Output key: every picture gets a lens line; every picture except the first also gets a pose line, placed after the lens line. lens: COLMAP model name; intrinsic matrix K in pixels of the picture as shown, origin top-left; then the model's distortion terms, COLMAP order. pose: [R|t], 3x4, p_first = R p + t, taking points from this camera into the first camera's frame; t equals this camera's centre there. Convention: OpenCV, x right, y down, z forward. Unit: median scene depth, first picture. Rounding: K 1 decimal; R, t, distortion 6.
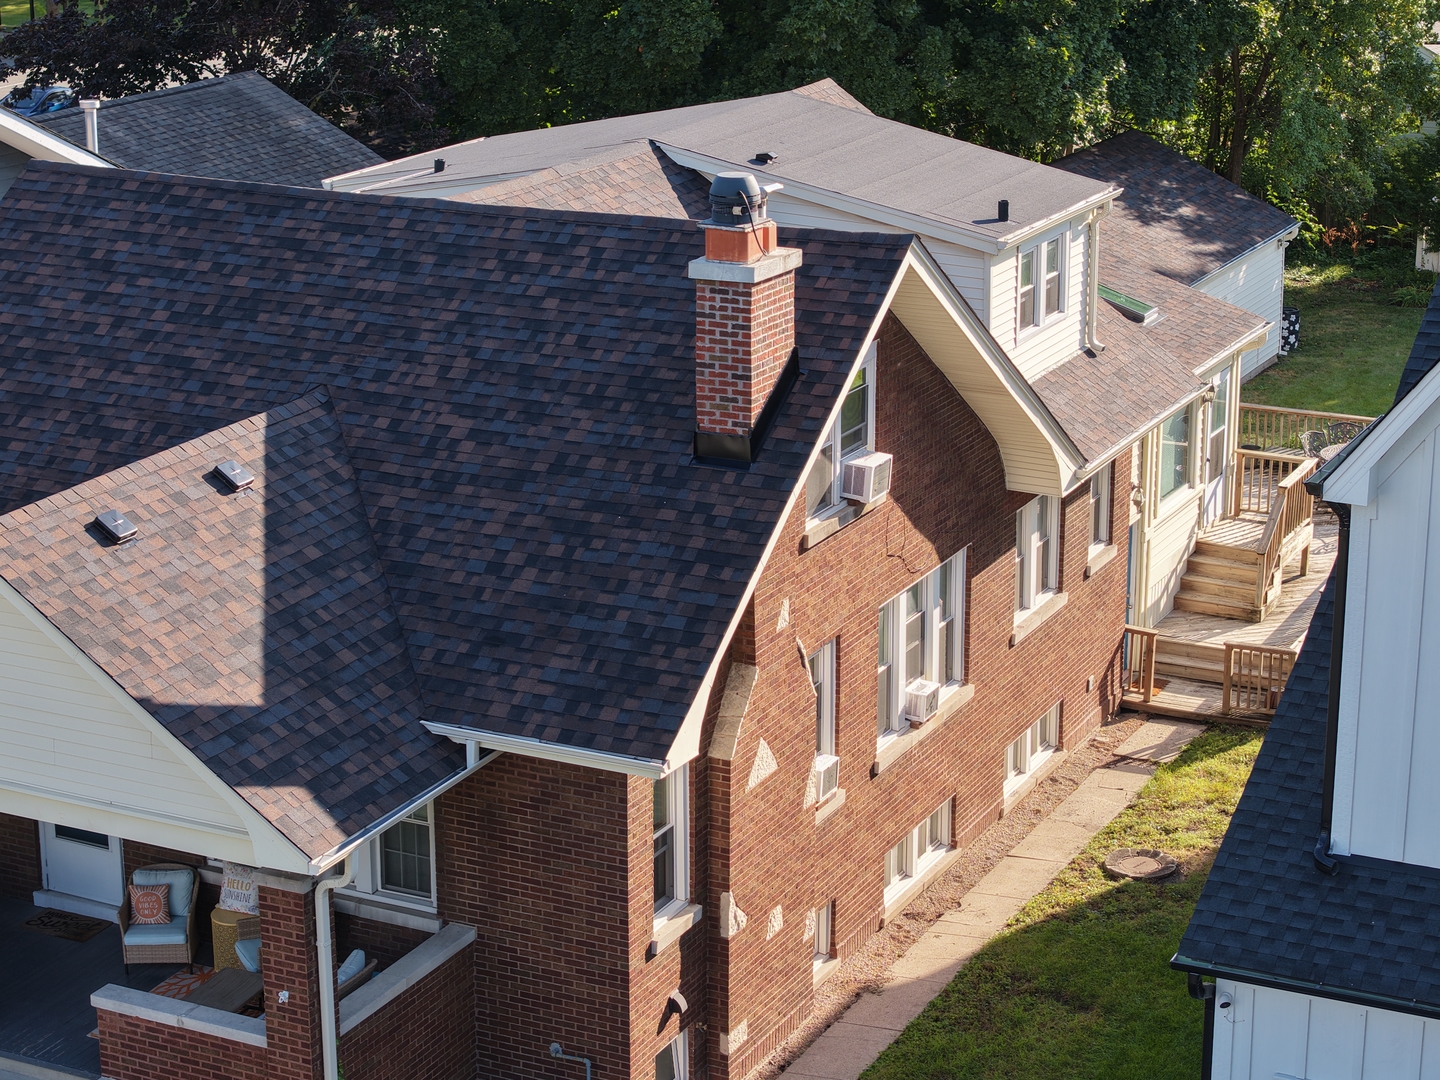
lens RADIAL K [[2970.9, 0, 720.7], [0, 2970.9, 537.0], [0, 0, 1]] dist [-0.150553, 0.000000]
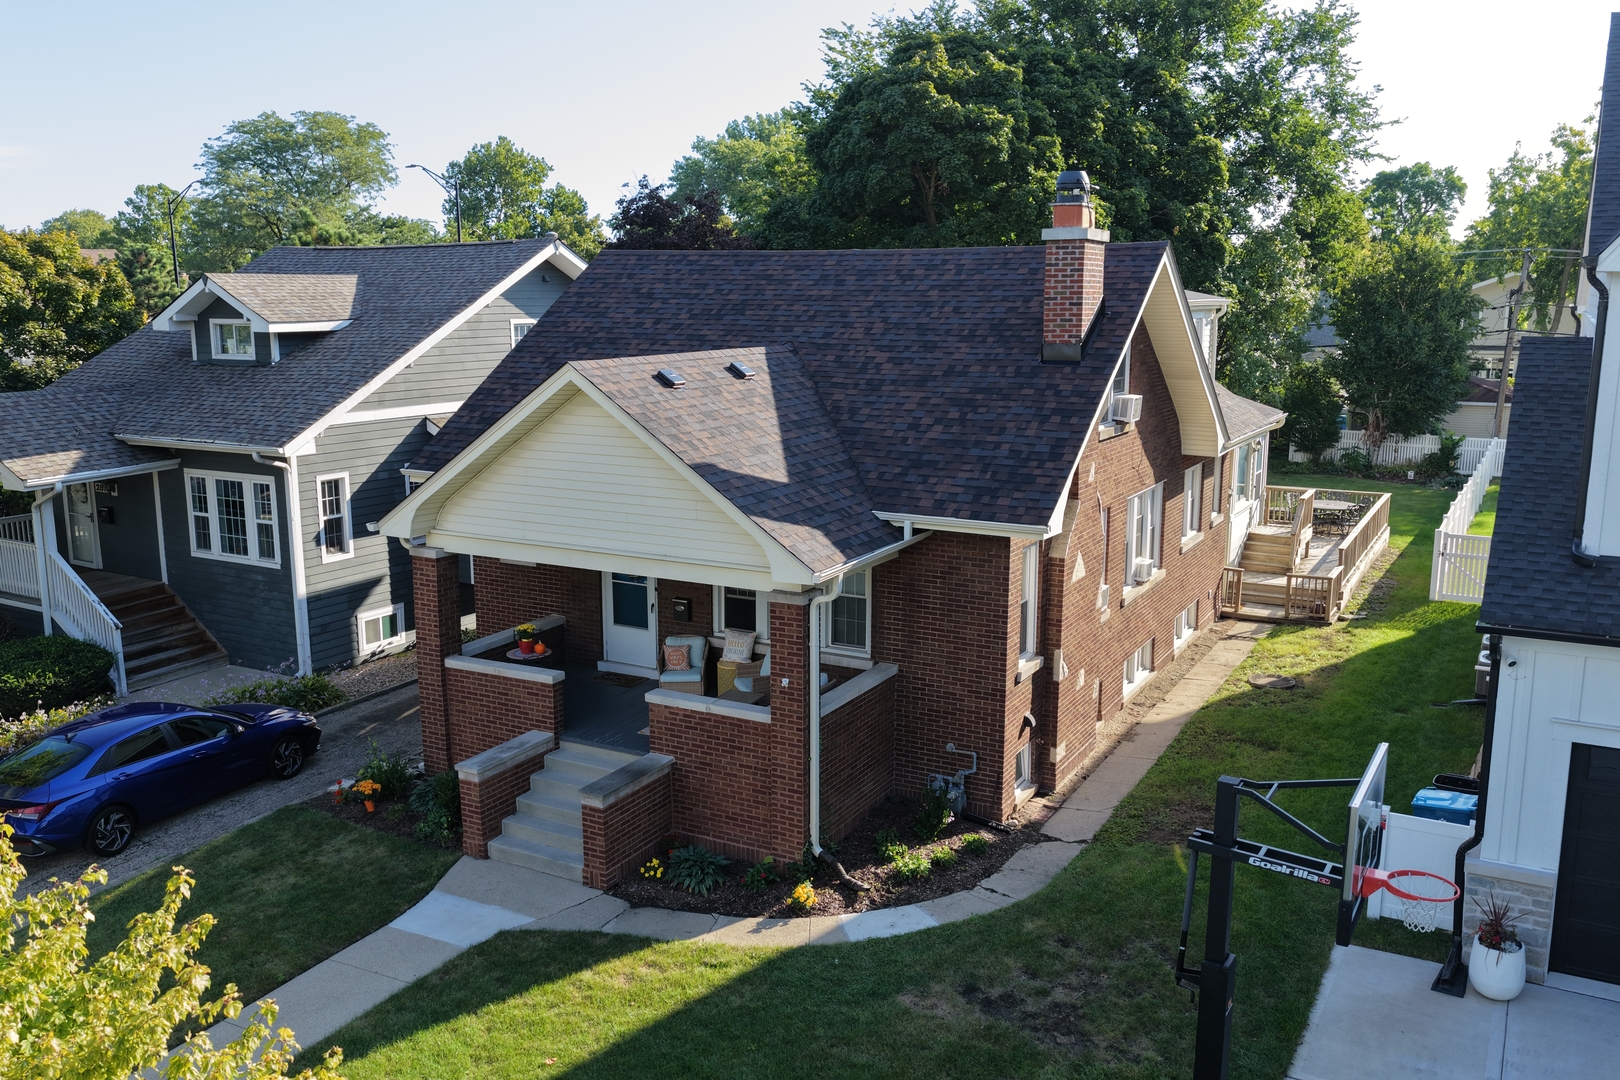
lens RADIAL K [[1341.2, 0, 811.9], [0, 1341.2, 547.3], [0, 0, 1]] dist [-0.008031, 0.016795]
pose [[0.999130, 0.009061, -0.040713, -0.096210], [-0.013048, 0.995027, -0.098745, 0.136243], [0.039616, 0.099191, 0.994280, 0.304935]]
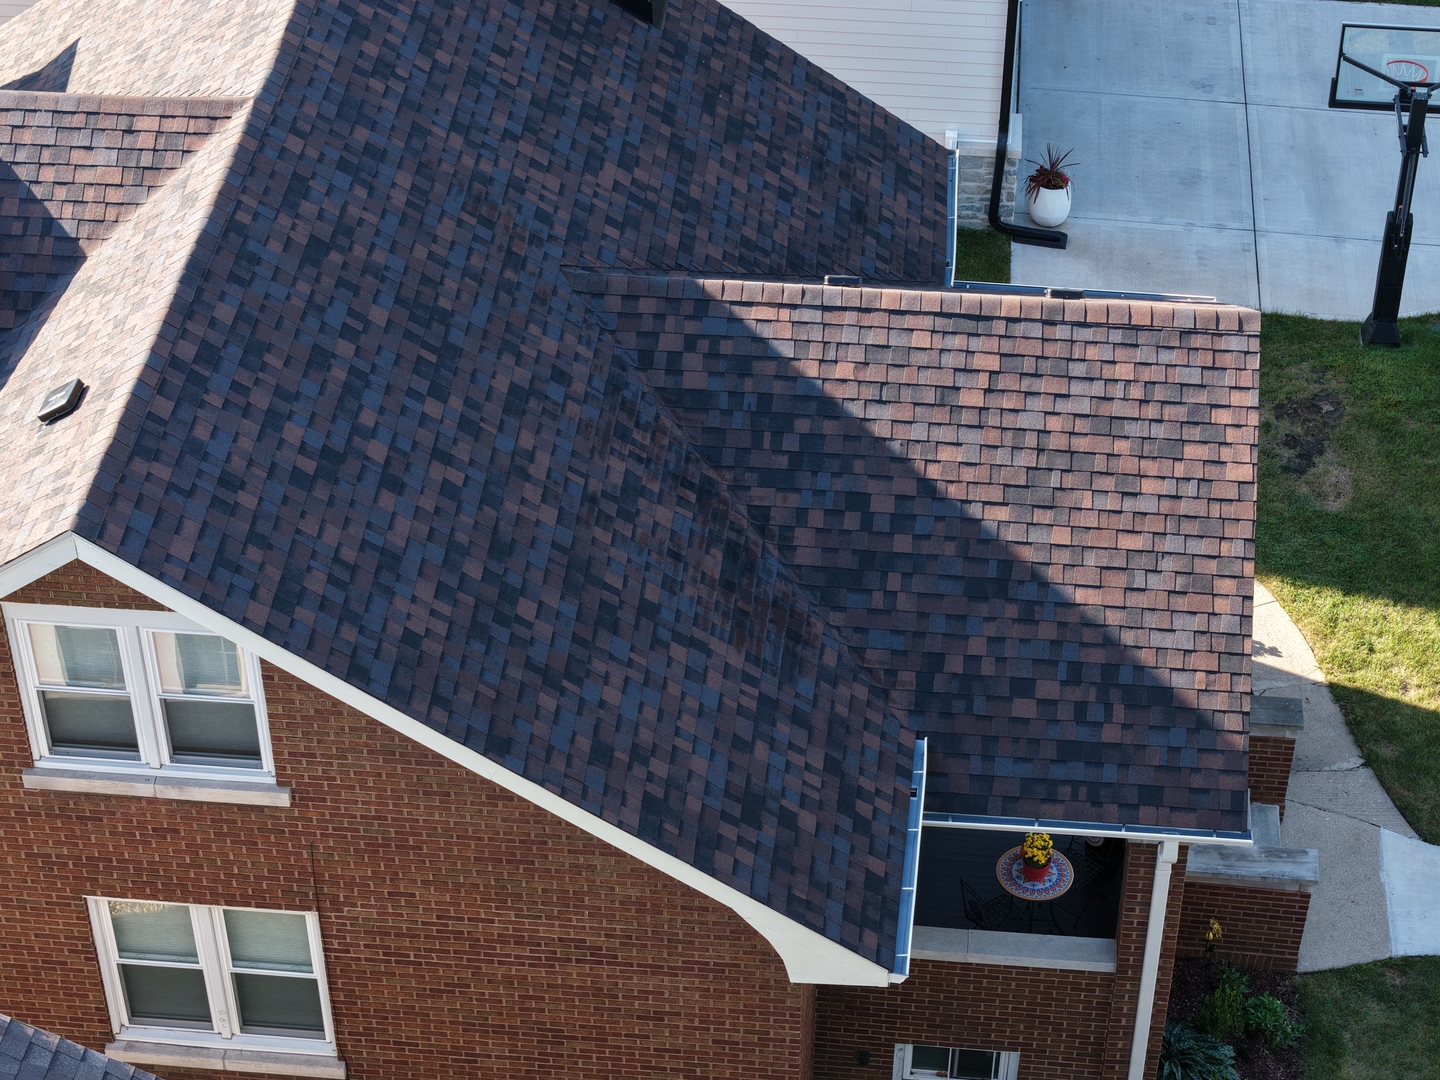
lens RADIAL K [[2970.9, 0, 720.1], [0, 2970.9, 540.6], [0, 0, 1]] dist [-0.150553, 0.000000]
pose [[-0.354301, -0.594392, 0.721921, -0.810465], [0.268502, 0.674830, 0.687394, -0.568182], [-0.895755, 0.437382, -0.079497, 1.105114]]
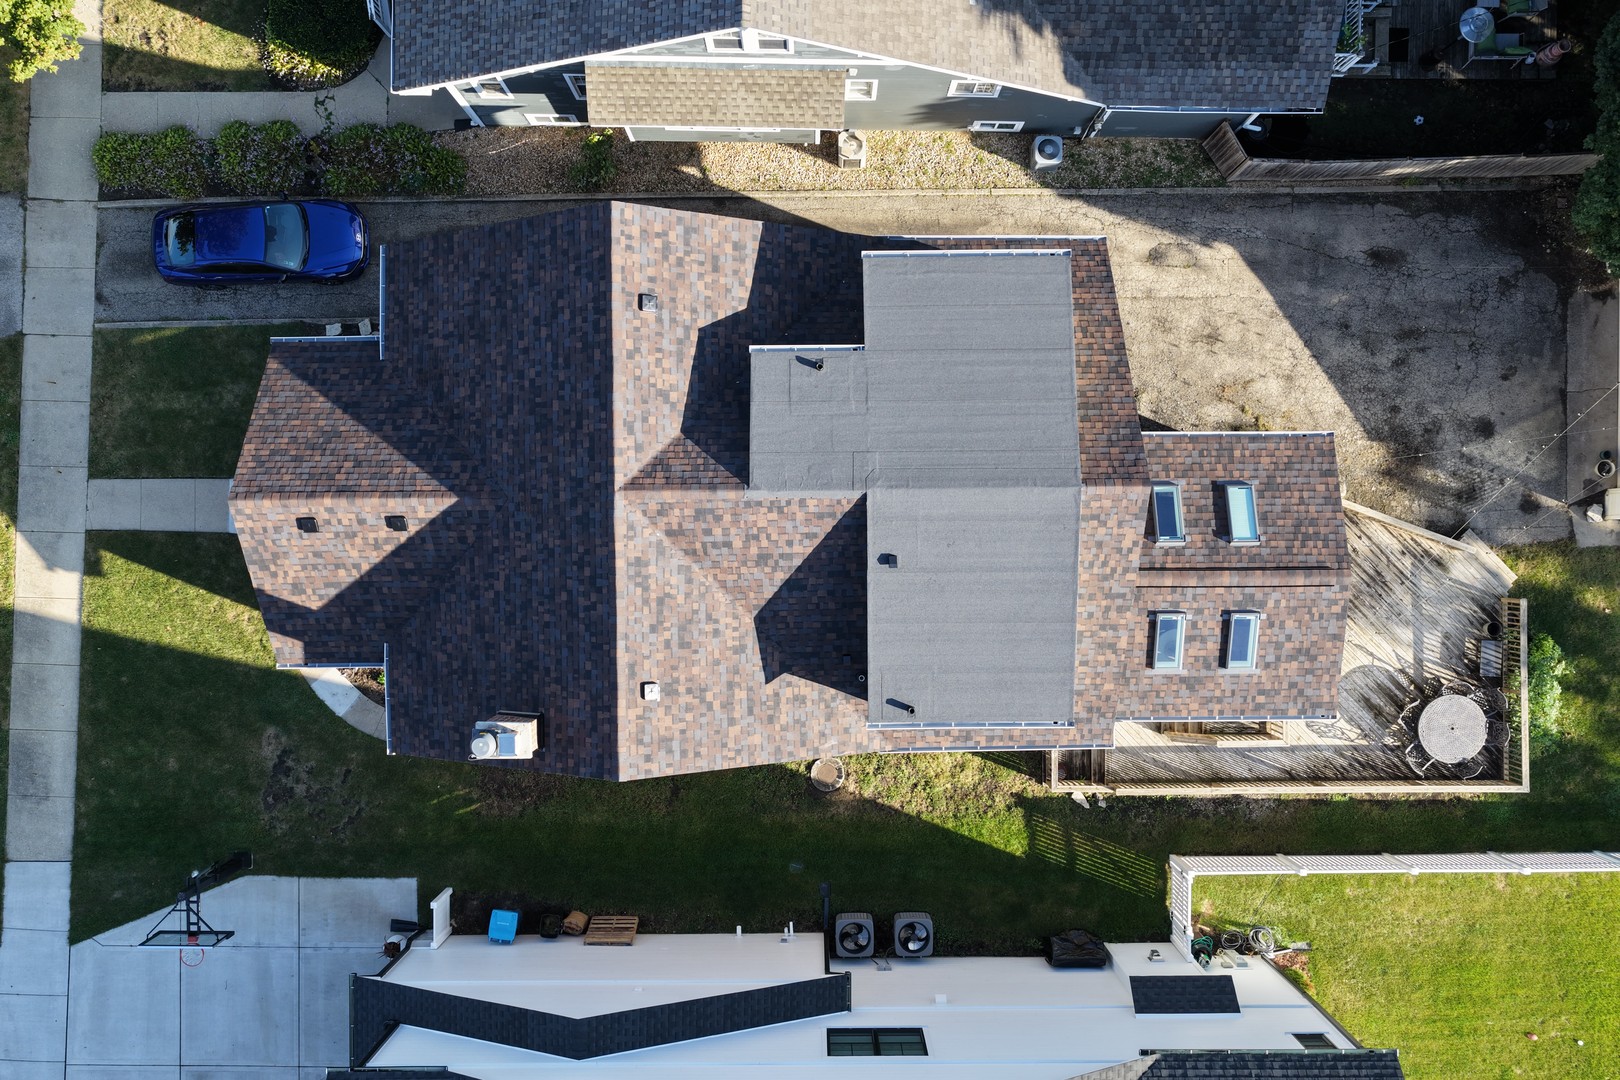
lens RADIAL K [[1341.2, 0, 810.6], [0, 1341.2, 549.0], [0, 0, 1]] dist [-0.008031, 0.016795]
pose [[0.450474, 0.892765, 0.006691, -0.019077], [-0.251575, 0.119742, 0.960402, -1.005509], [0.856611, -0.434319, 0.278538, 0.949405]]
